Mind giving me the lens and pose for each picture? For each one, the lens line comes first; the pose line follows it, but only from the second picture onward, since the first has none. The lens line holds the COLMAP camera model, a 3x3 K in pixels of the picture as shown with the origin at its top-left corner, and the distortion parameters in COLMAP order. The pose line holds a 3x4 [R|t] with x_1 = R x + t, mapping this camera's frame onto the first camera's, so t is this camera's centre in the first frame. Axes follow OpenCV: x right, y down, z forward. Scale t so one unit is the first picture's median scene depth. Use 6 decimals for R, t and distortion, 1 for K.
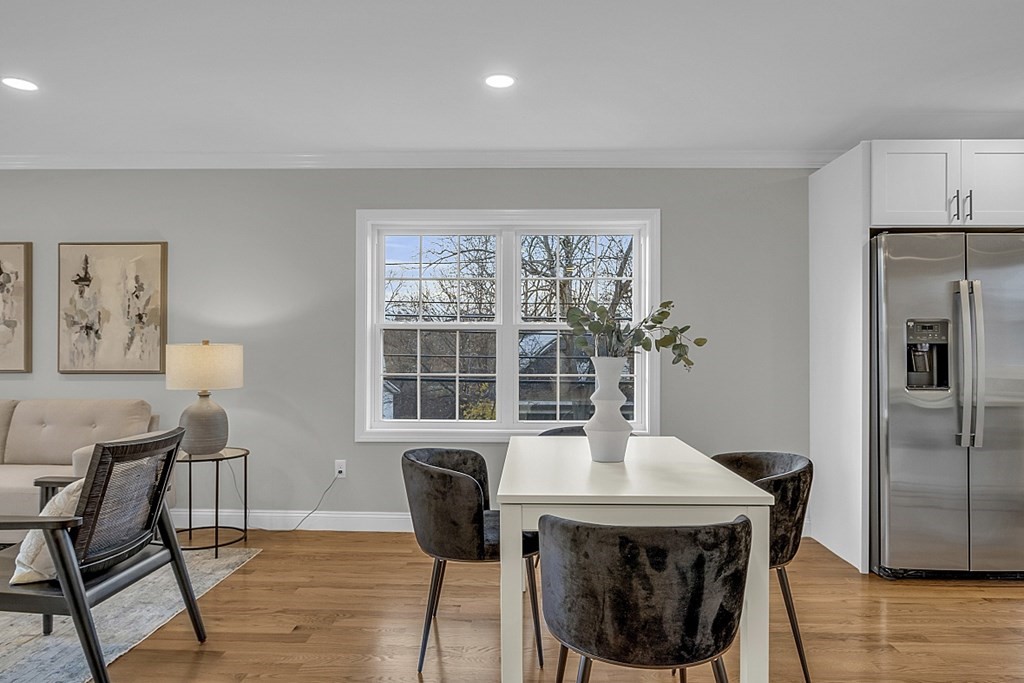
lens RADIAL K [[637.9, 0, 515.1], [0, 637.9, 352.7], [0, 0, 1]] dist [-0.005954, -0.000607]
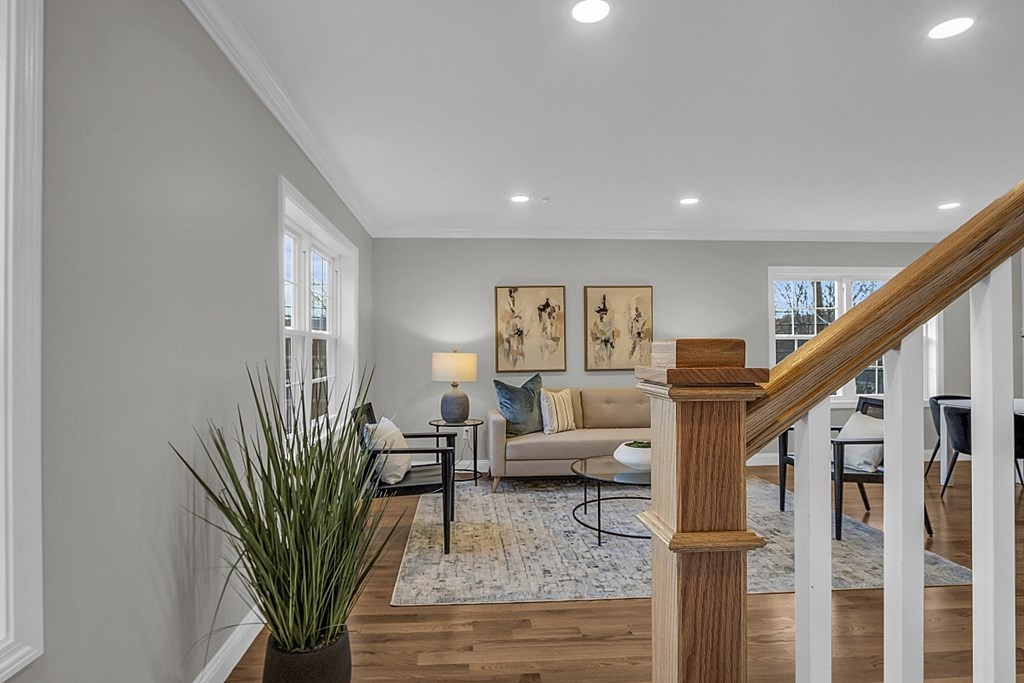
lens RADIAL K [[546.3, 0, 510.5], [0, 546.3, 347.8], [0, 0, 1]] dist [-0.005215, 0.000323]
pose [[0.994096, -0.012382, 0.107795, -1.093806], [0.013970, 0.999805, -0.013990, -0.008287], [-0.107600, 0.015413, 0.994075, -0.310301]]
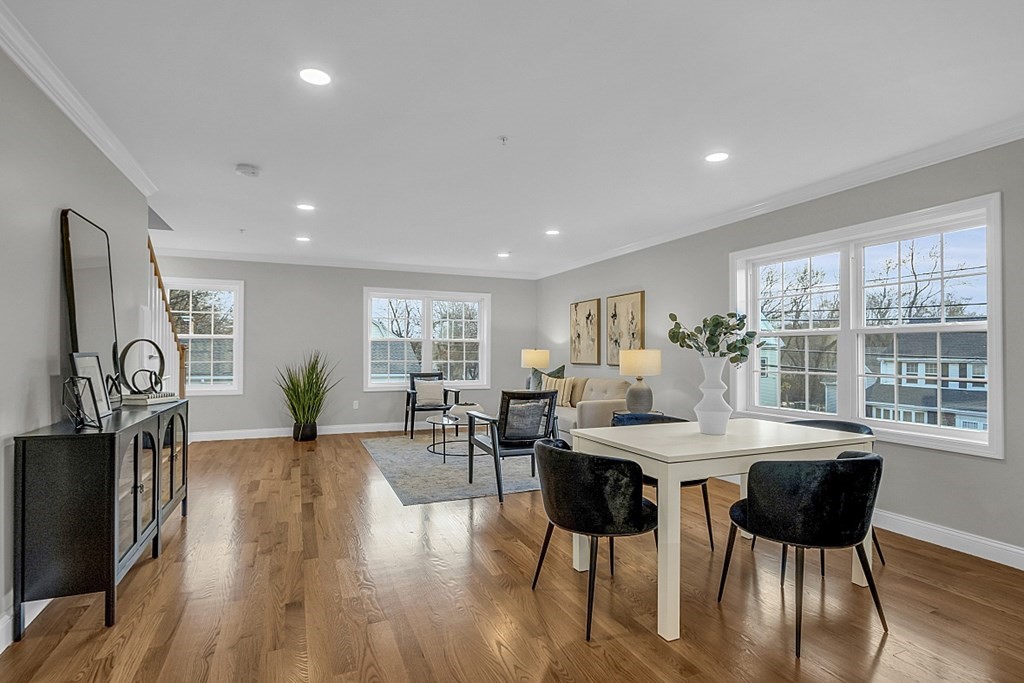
lens RADIAL K [[520.0, 0, 504.5], [0, 520.0, 344.0], [0, 0, 1]] dist [-0.013846, 0.000140]
pose [[0.395833, -0.017899, -0.918148, 0.623435], [-0.003151, 0.999778, -0.020848, 0.001437], [0.918317, 0.011145, 0.395688, 0.103173]]
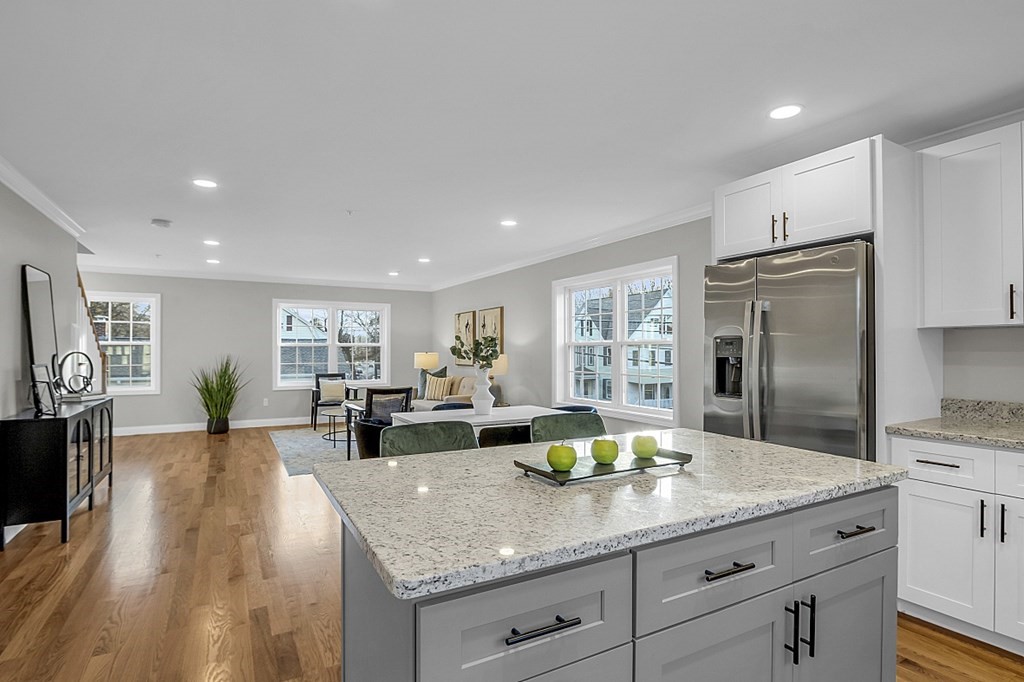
lens RADIAL K [[520.0, 0, 504.5], [0, 520.0, 343.5], [0, 0, 1]] dist [-0.013846, 0.000140]
pose [[0.499936, -0.015698, -0.865920, 1.020941], [0.000781, 0.999843, -0.017675, -0.018612], [0.866062, 0.008160, 0.499870, 0.136700]]
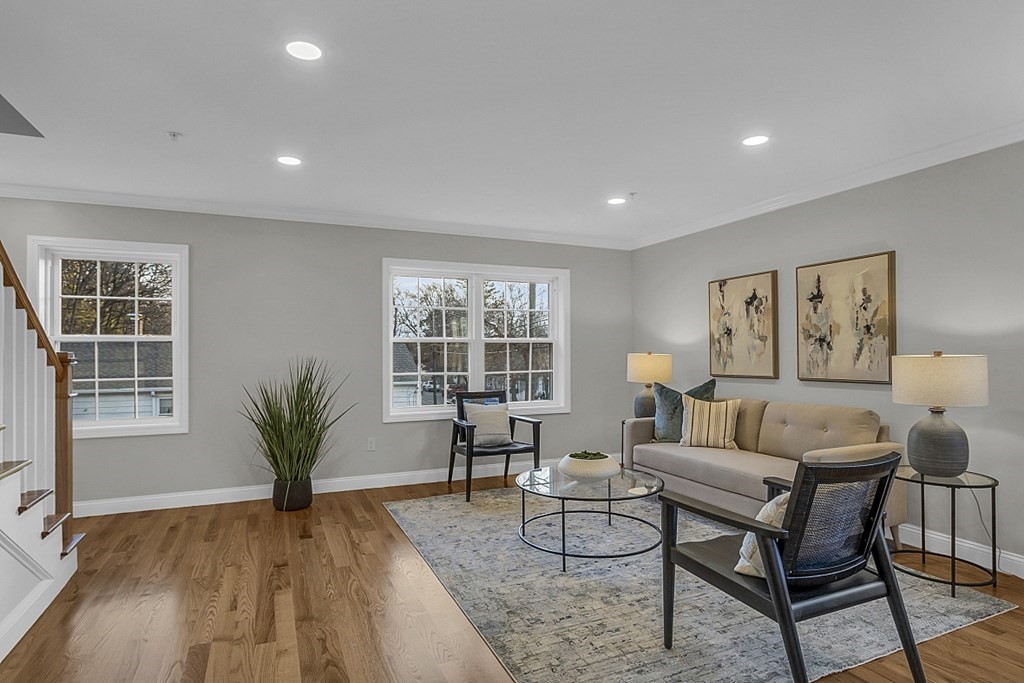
lens RADIAL K [[558.7, 0, 508.1], [0, 558.7, 345.1], [0, 0, 1]] dist [-0.011636, 0.000696]
pose [[0.419116, -0.019416, -0.907725, -0.020507], [0.005745, 0.999808, -0.018733, -0.015849], [0.907914, 0.002636, 0.419147, 0.102247]]
